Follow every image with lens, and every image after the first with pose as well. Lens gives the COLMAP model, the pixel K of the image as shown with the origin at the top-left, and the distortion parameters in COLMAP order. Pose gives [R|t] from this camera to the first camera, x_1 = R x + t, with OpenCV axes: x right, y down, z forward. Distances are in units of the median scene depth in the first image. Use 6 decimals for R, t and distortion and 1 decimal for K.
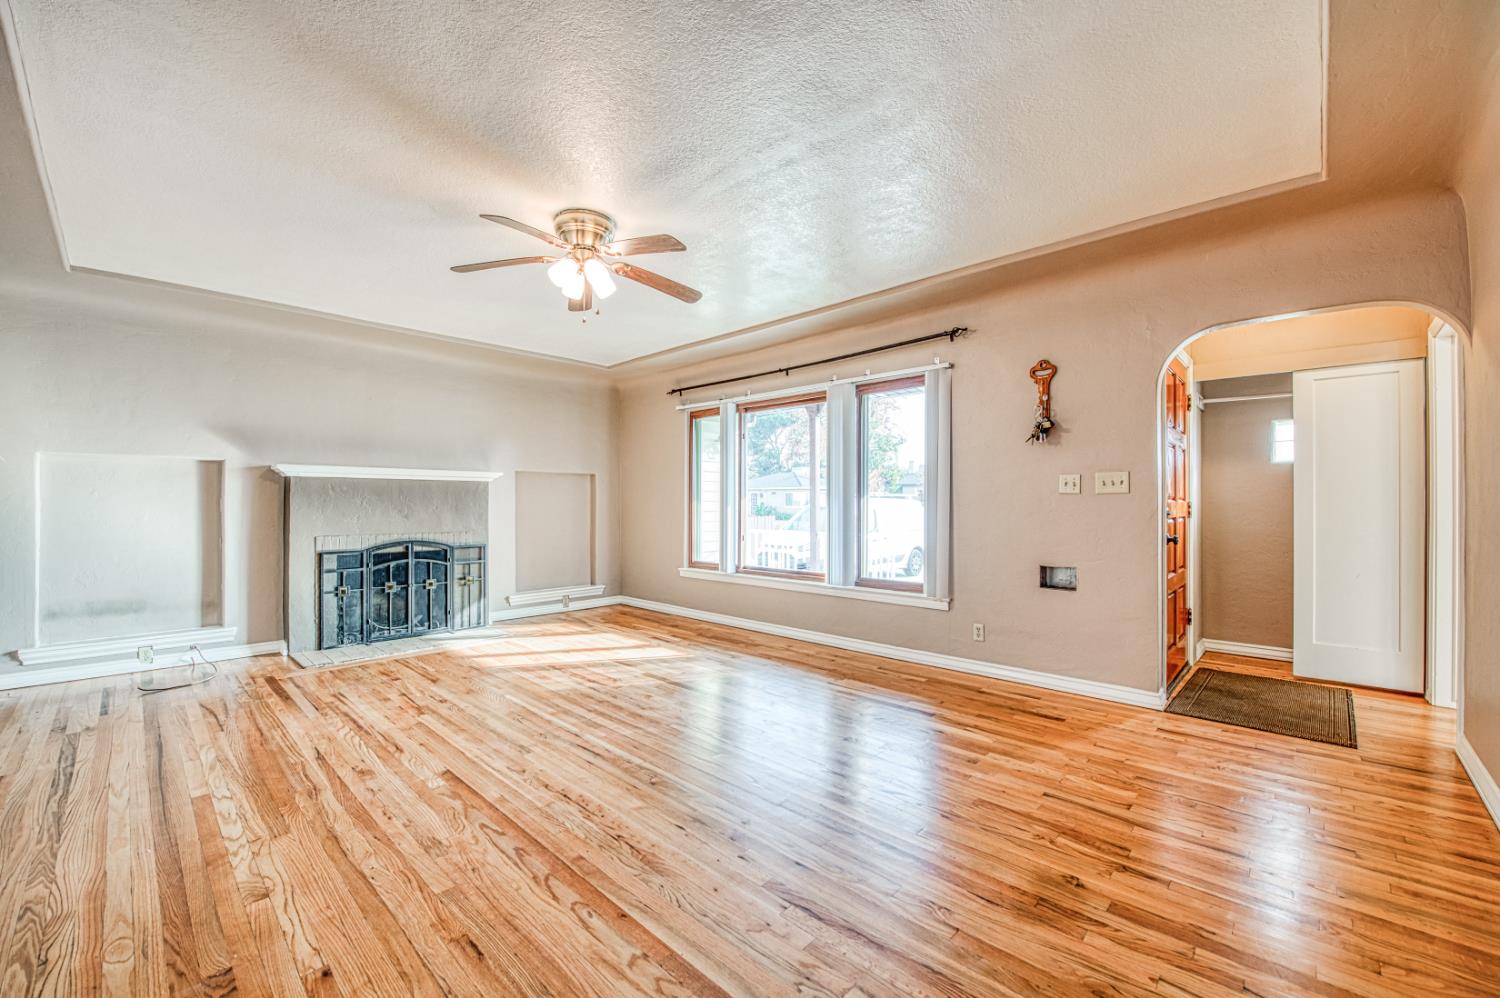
lens RADIAL K [[615.6, 0, 755.9], [0, 615.6, 500.5], [0, 0, 1]] dist [-0.016958, 0.000159]
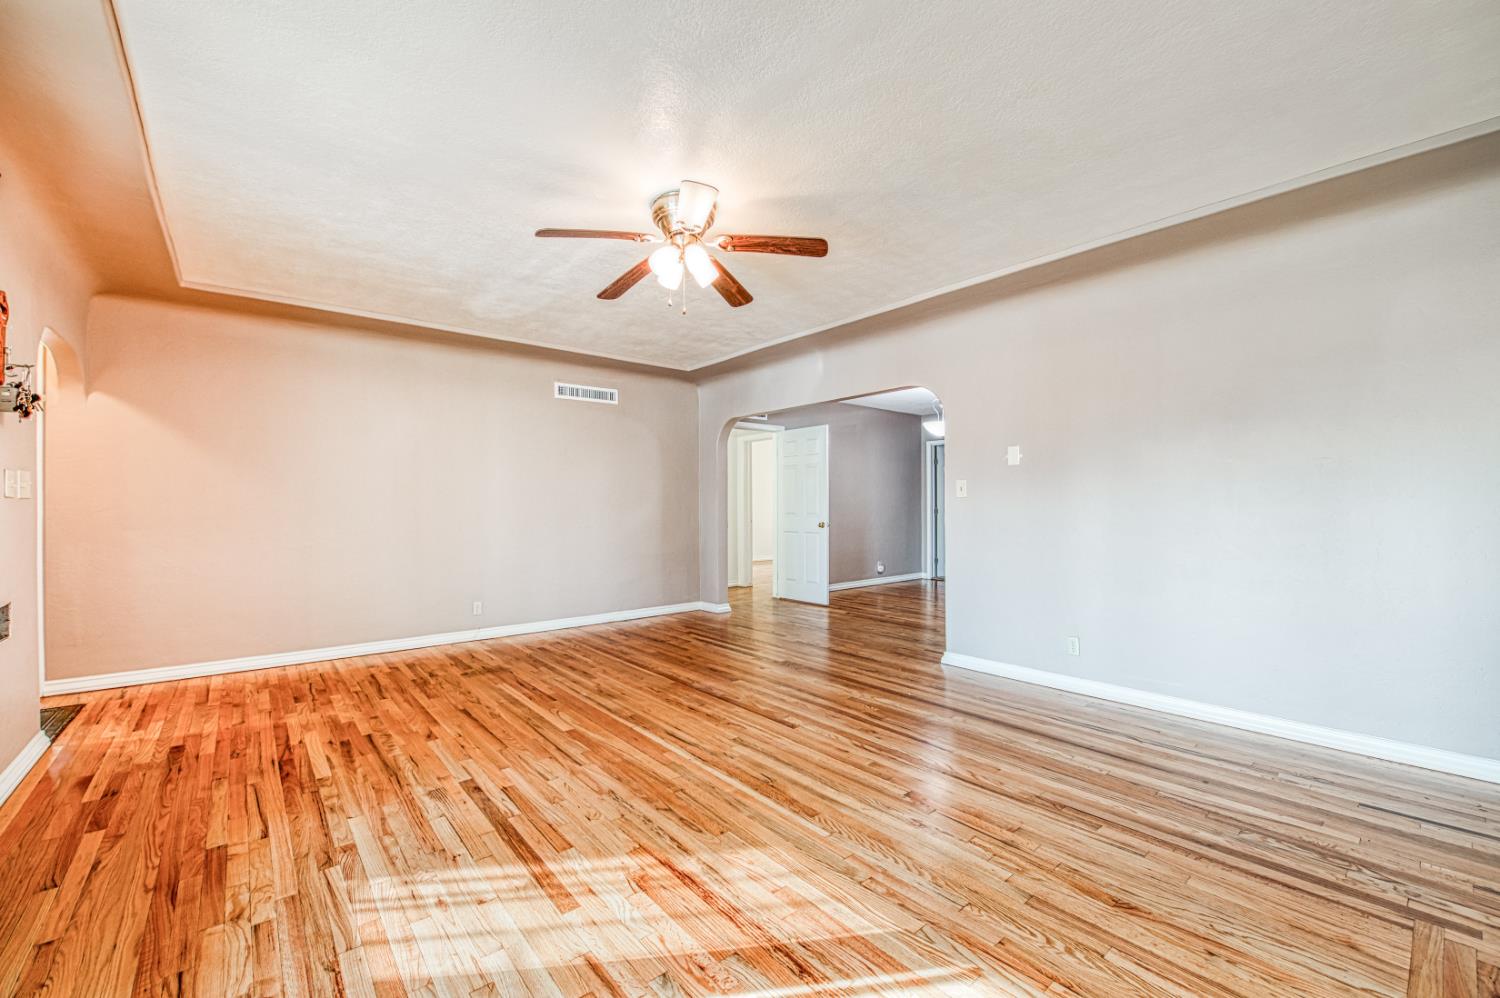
lens RADIAL K [[636.0, 0, 750.0], [0, 636.0, 499.0], [0, 0, 1]] dist [-0.003284, -0.000260]
pose [[-0.993330, 0.006156, 0.115145, -0.391740], [0.004931, 0.999928, -0.010923, 0.002283], [-0.115204, -0.010283, -0.993289, 1.560600]]
